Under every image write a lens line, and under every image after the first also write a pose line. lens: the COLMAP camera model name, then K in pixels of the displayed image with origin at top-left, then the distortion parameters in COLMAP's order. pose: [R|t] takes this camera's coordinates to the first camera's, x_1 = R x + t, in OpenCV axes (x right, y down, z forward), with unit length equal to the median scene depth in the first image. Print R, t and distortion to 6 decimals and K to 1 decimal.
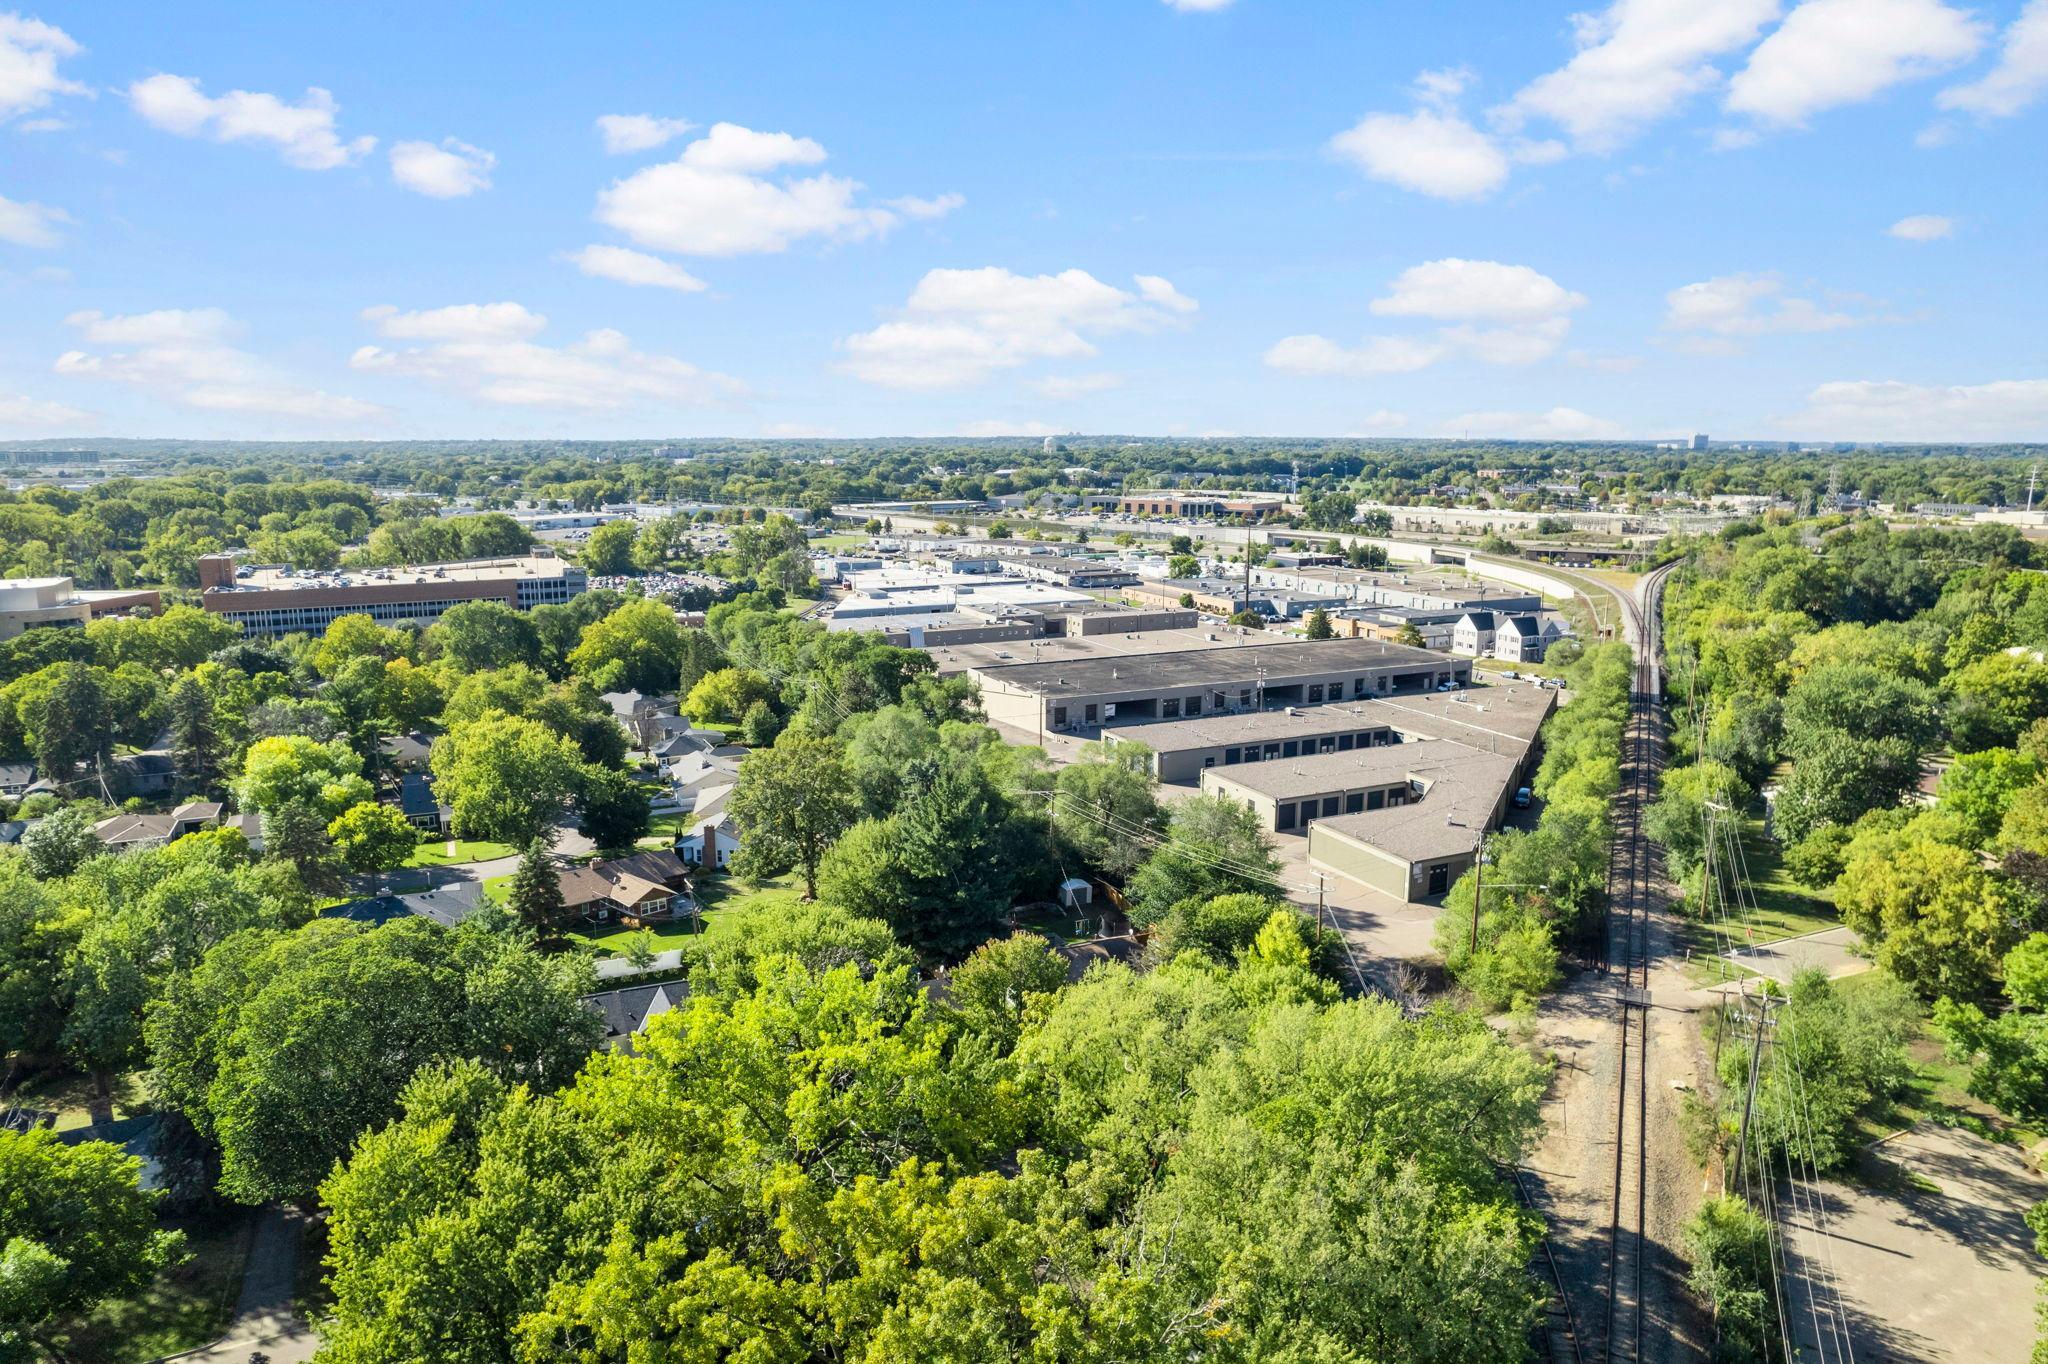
lens RADIAL K [[1346.0, 0, 1024.0], [0, 1346.0, 682.0], [0, 0, 1]] dist [-0.083980, 0.076378]
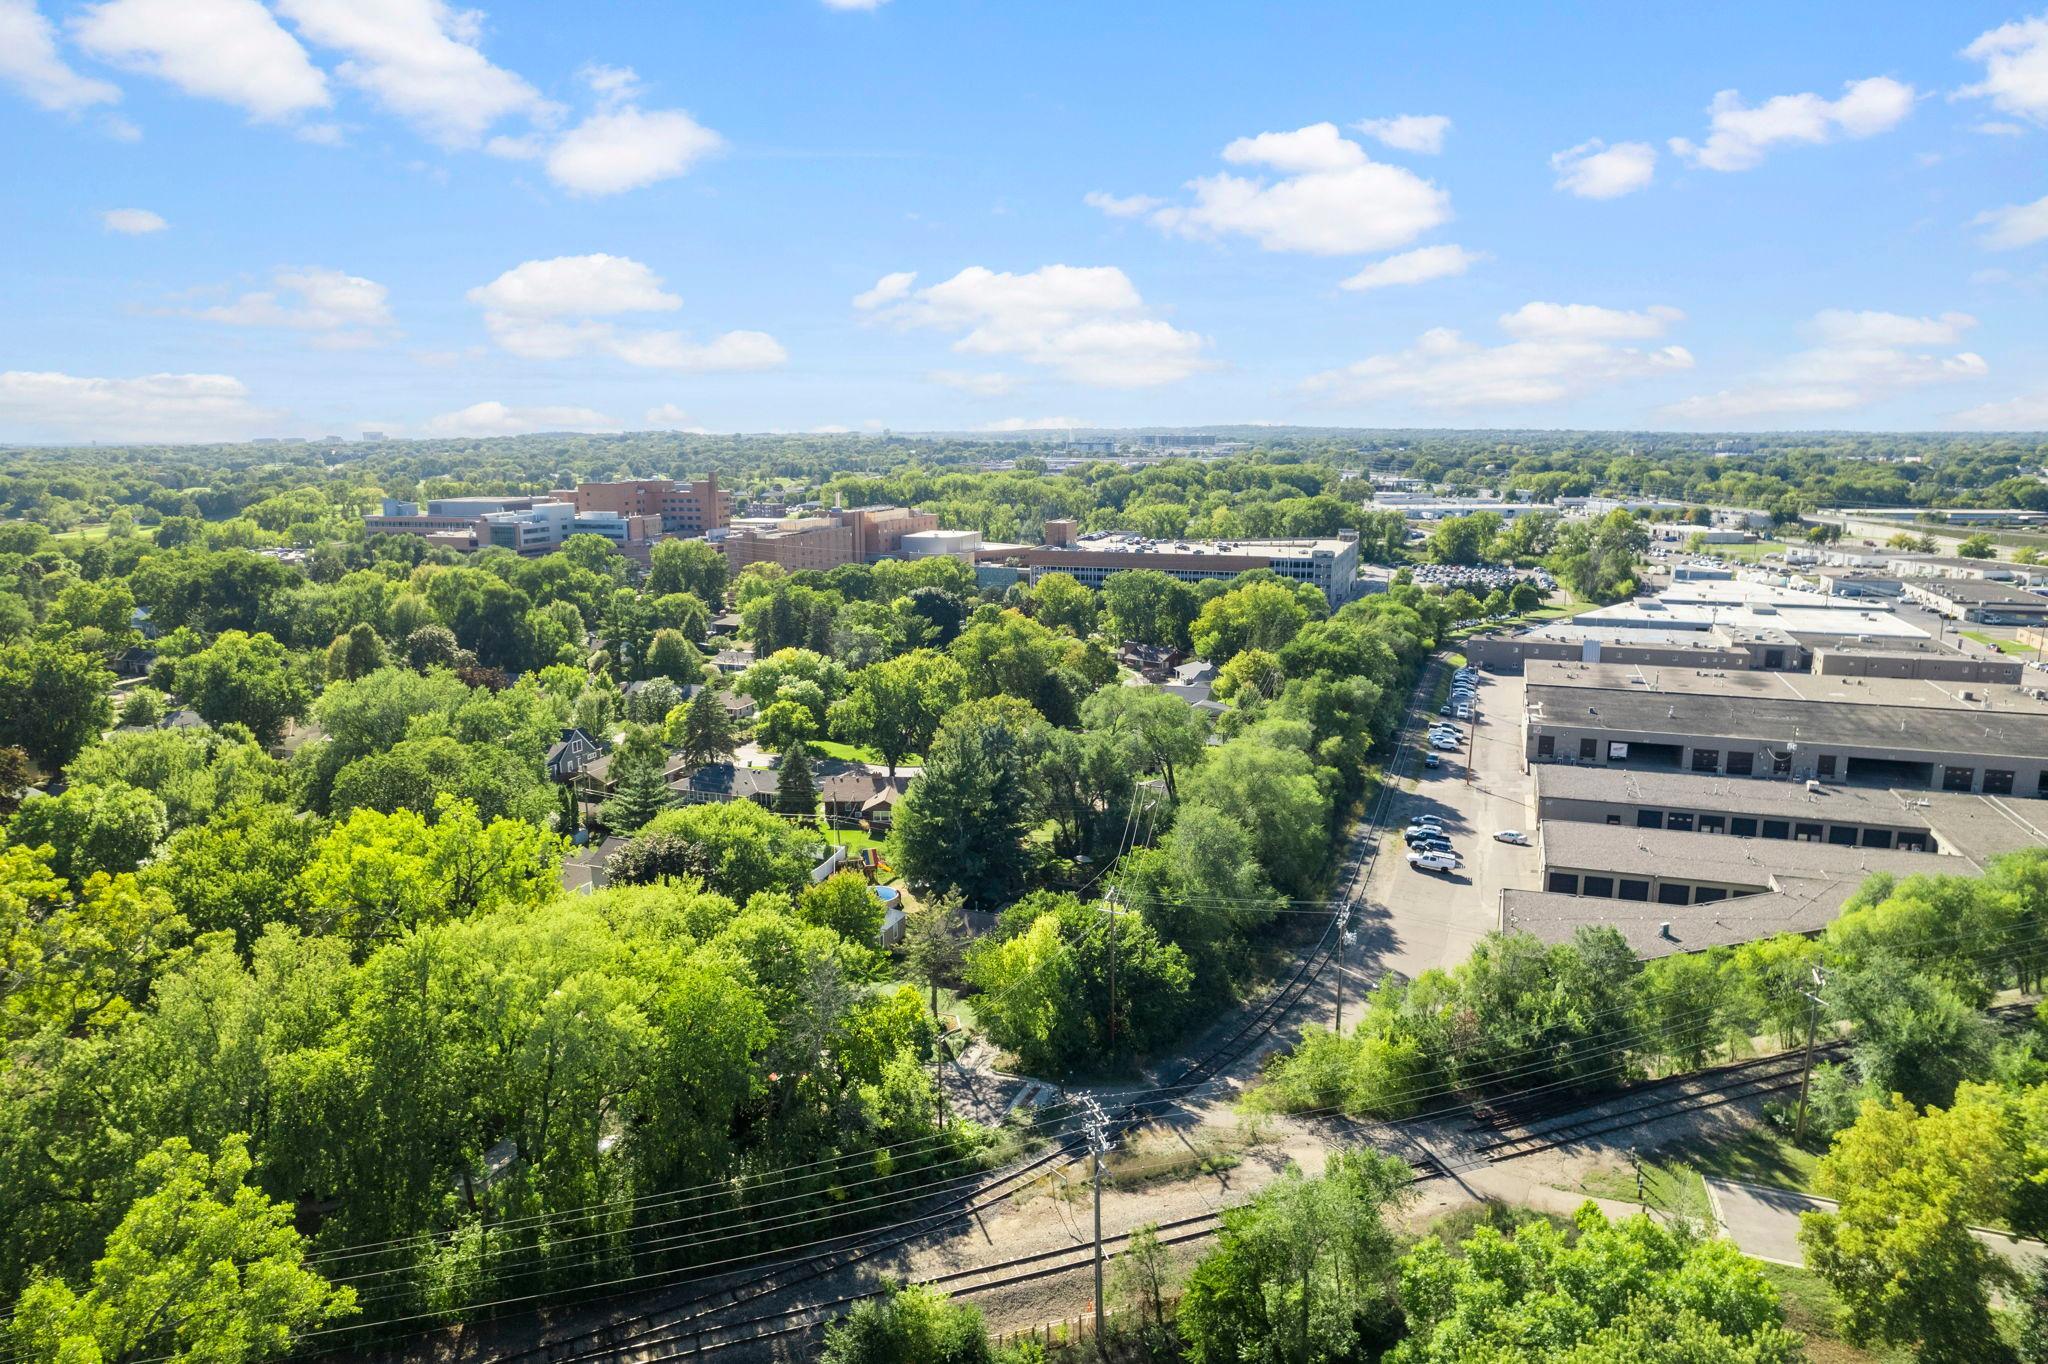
lens RADIAL K [[1327.5, 0, 1024.0], [0, 1327.5, 682.0], [0, 0, 1]] dist [-0.080631, 0.073031]
pose [[0.703189, 0.132278, -0.698590, 0.646892], [-0.125396, 0.990213, 0.061275, -0.043788], [0.699858, 0.044512, 0.712894, 0.224057]]
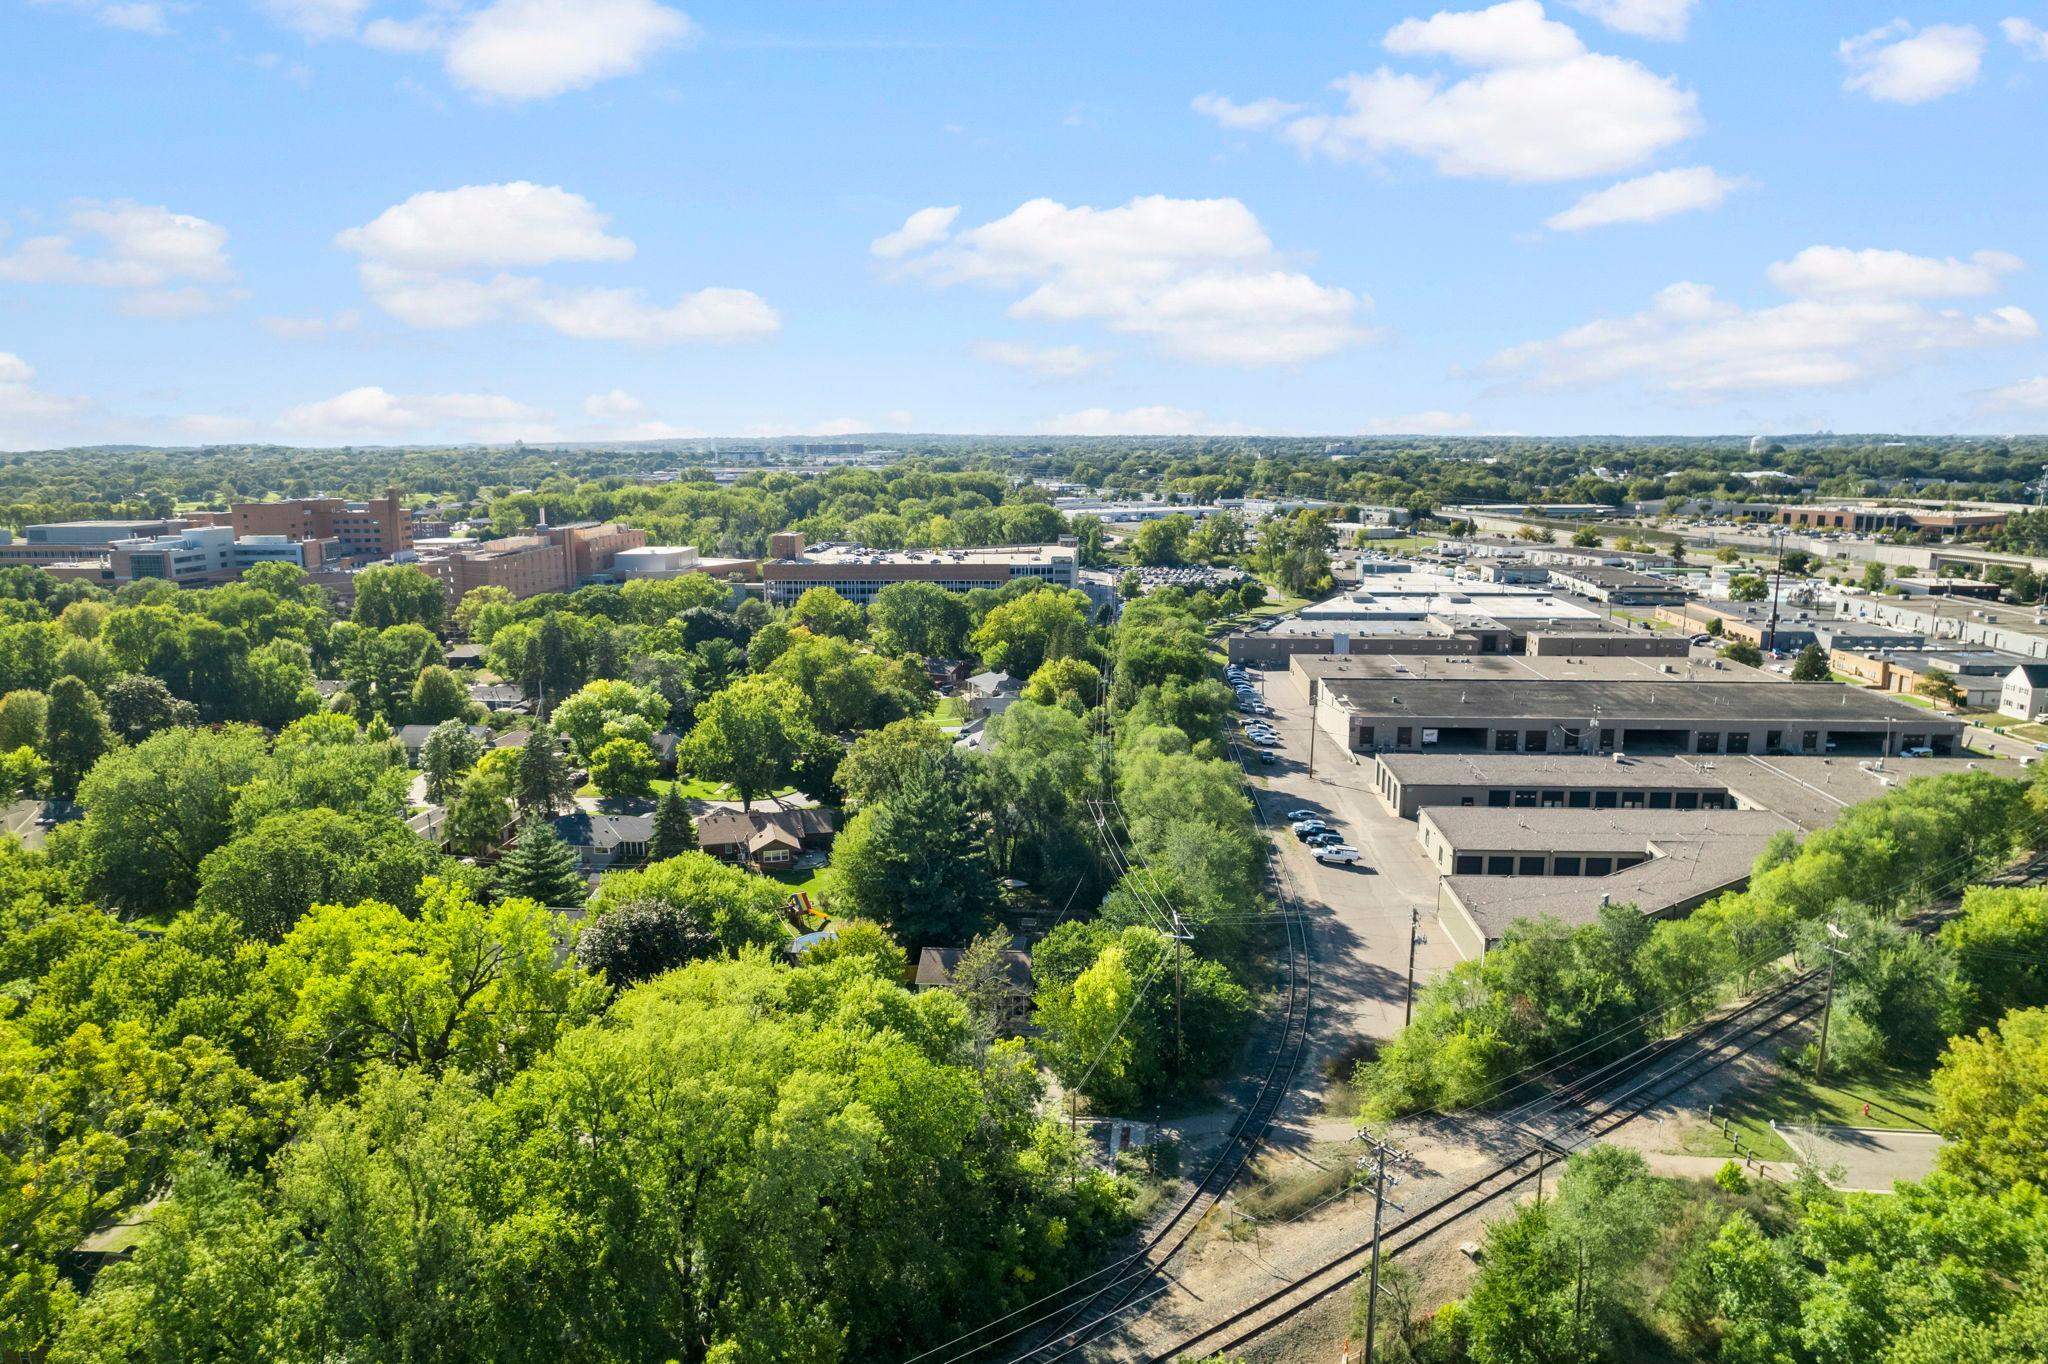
lens RADIAL K [[1329.8, 0, 1021.6], [0, 1329.8, 686.3], [0, 0, 1]] dist [-0.079528, 0.069881]
pose [[0.868906, 0.088377, -0.487023, 0.444608], [-0.084538, 0.995971, 0.029907, -0.027310], [0.487704, 0.015186, 0.872877, 0.117275]]
